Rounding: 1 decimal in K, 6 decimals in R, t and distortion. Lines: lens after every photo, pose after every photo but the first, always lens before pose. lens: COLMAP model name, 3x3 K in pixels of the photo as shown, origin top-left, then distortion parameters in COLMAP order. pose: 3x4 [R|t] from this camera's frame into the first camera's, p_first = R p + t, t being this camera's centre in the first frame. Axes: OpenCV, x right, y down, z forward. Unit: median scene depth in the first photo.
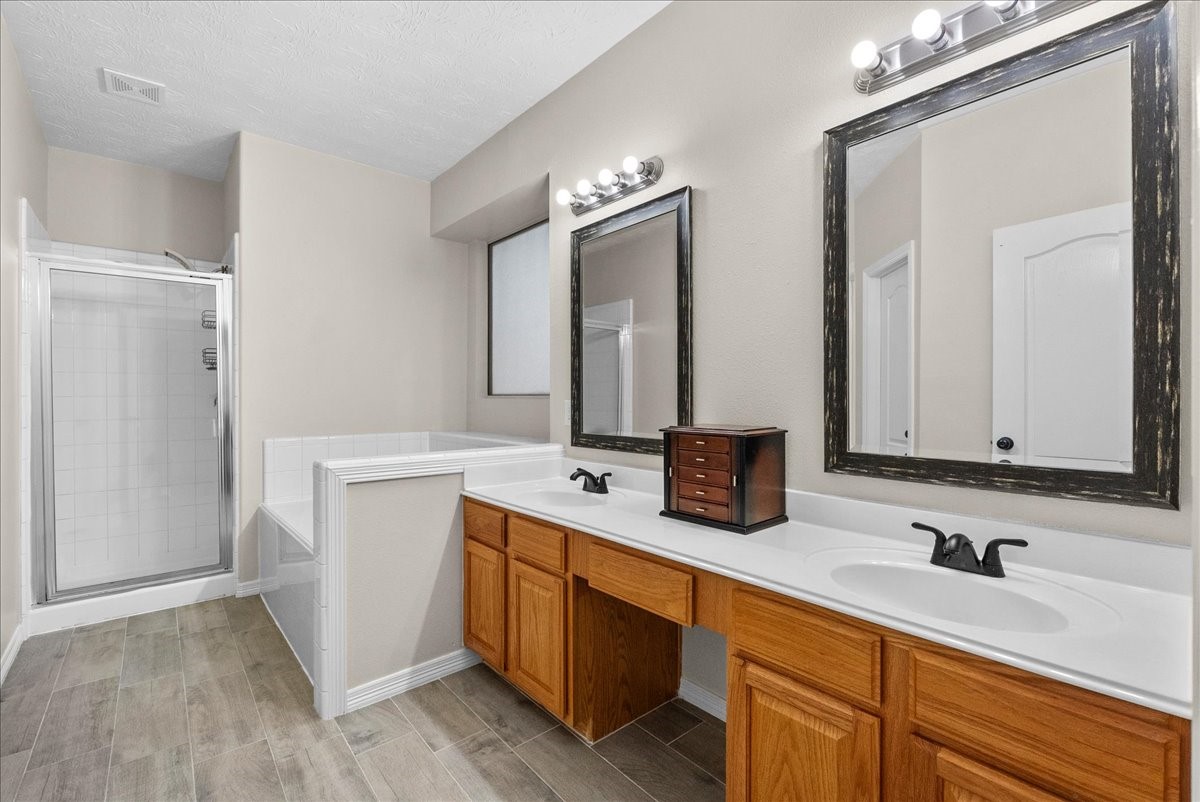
lens RADIAL K [[525.7, 0, 601.2], [0, 525.7, 396.8], [0, 0, 1]] dist [-0.004406, -0.000045]
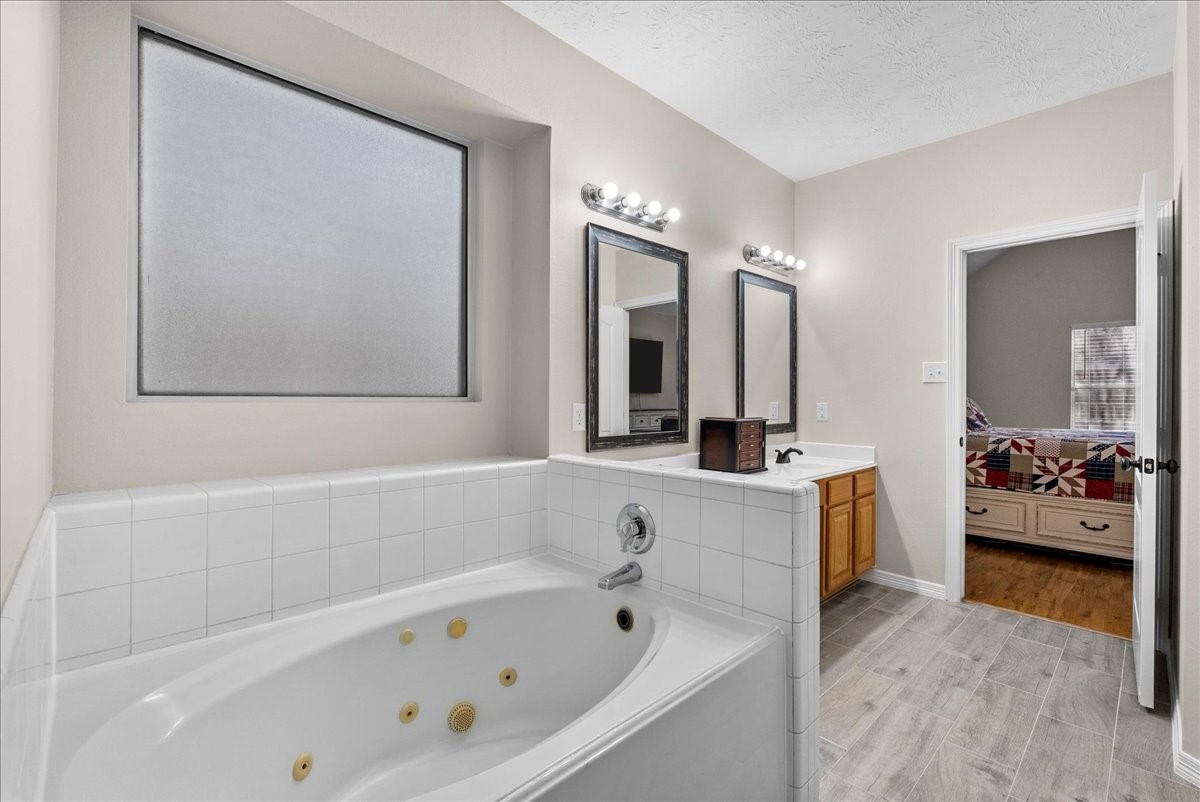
lens RADIAL K [[525.7, 0, 601.2], [0, 525.7, 396.8], [0, 0, 1]] dist [-0.004406, -0.000045]
pose [[-0.057078, 0.012159, 0.998296, -1.453285], [-0.000907, 0.999925, -0.012231, 0.010663], [-0.998369, -0.001604, -0.057062, 1.520577]]
